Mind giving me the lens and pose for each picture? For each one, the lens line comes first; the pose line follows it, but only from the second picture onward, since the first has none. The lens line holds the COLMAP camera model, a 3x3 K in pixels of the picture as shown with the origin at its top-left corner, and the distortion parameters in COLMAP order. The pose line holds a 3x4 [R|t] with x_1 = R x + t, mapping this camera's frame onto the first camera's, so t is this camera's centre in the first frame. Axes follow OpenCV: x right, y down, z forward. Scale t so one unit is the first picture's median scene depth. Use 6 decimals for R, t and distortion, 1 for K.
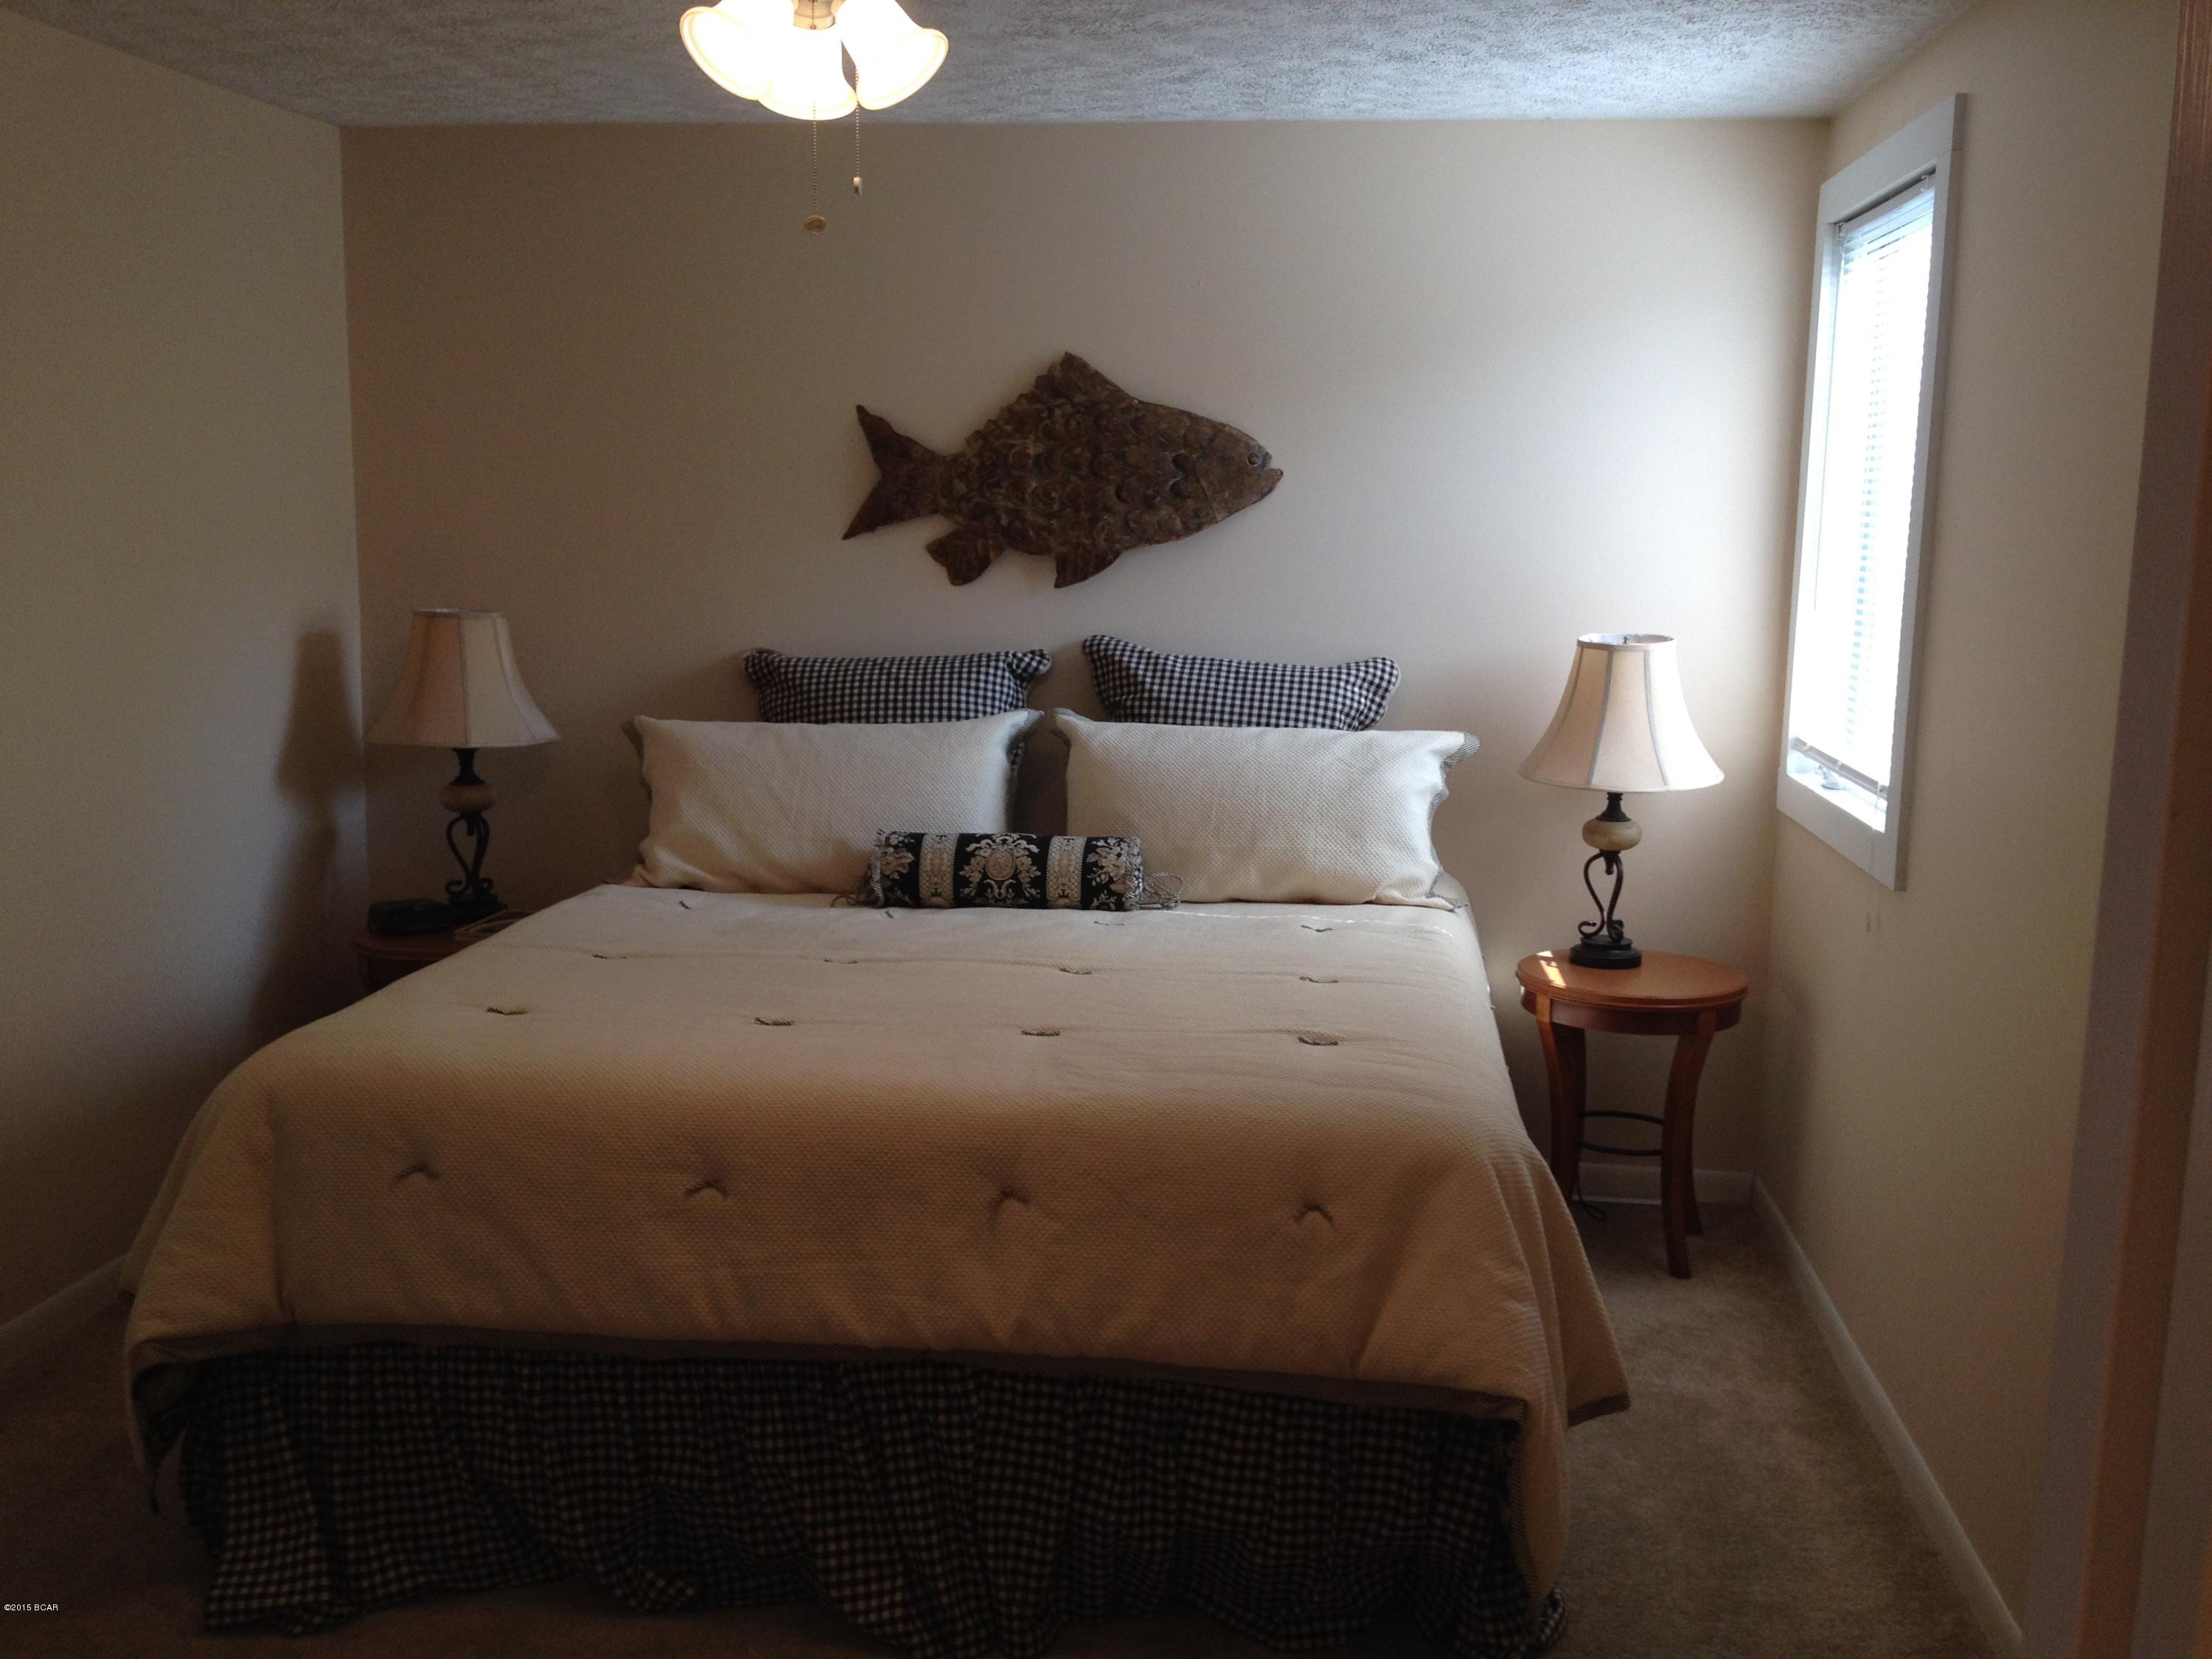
lens RADIAL K [[2168.6, 0, 1109.3], [0, 2168.6, 824.8], [0, 0, 1]] dist [0.208916, -0.455664]
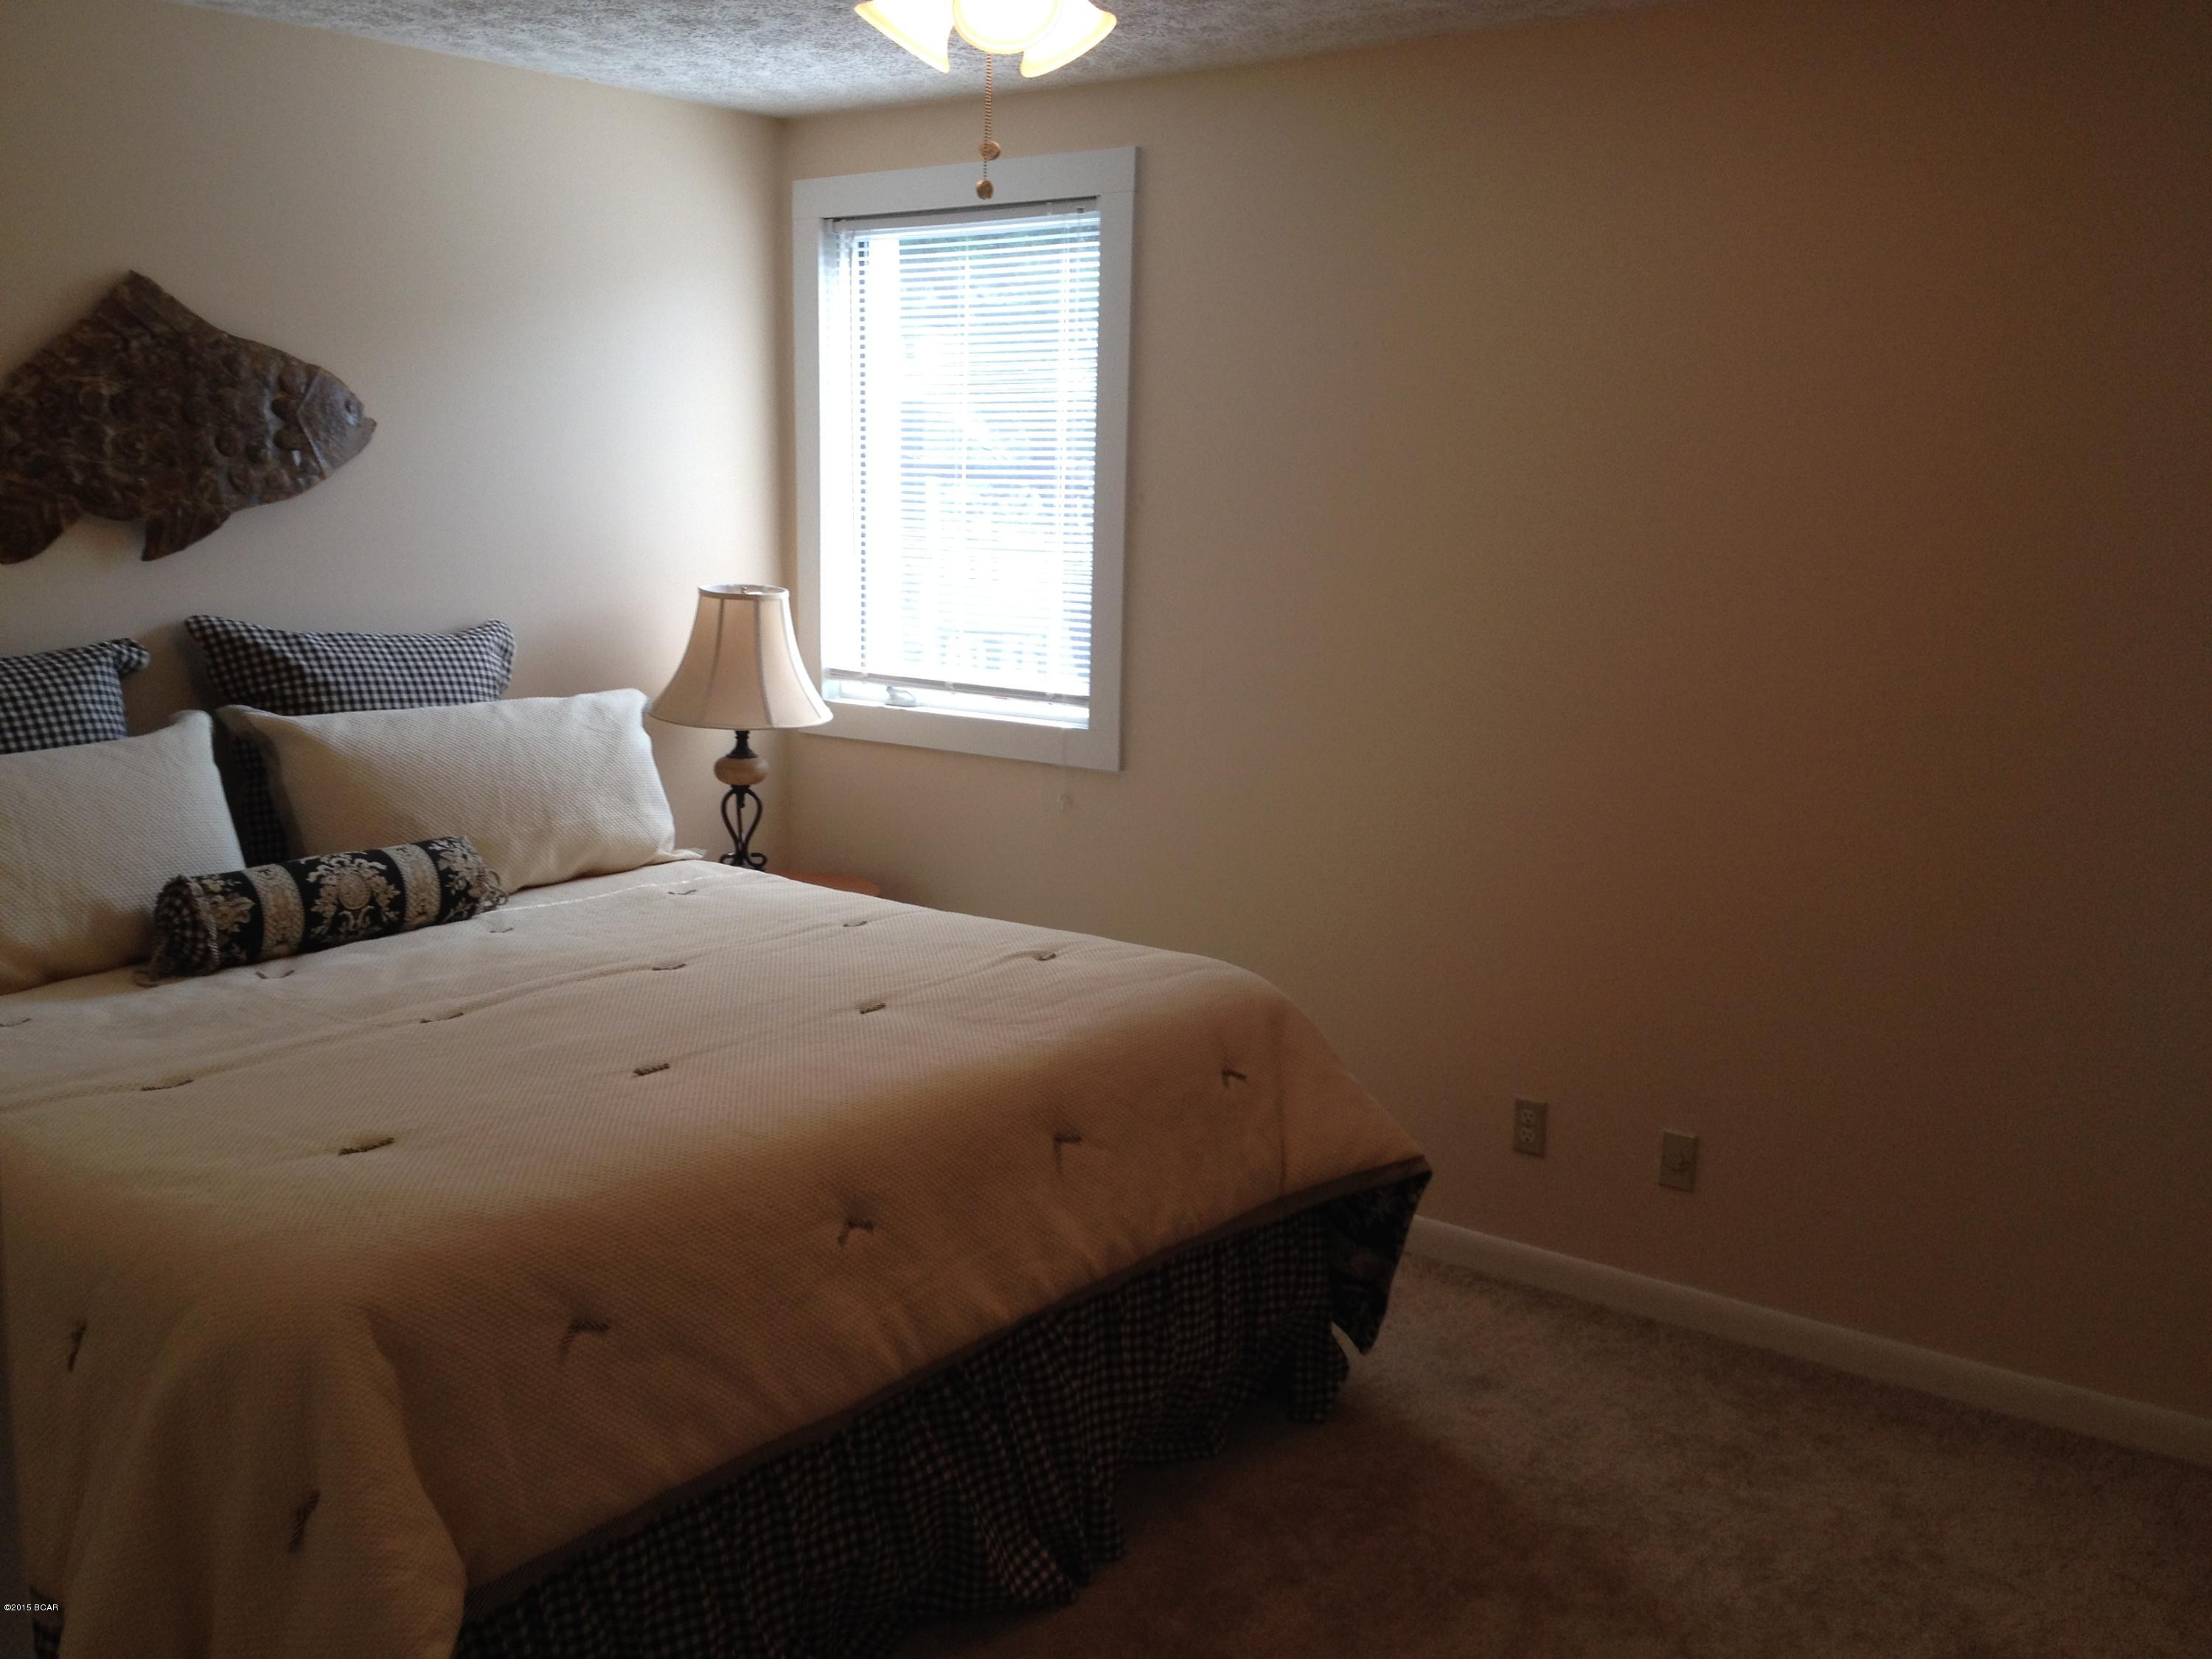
lens RADIAL K [[2168.6, 0, 1109.3], [0, 2168.6, 824.8], [0, 0, 1]] dist [0.208916, -0.455664]
pose [[0.485297, -0.146491, 0.861990, -0.587405], [0.121087, 0.987625, 0.099670, -0.051907], [-0.865924, 0.056006, 0.497030, 0.291773]]
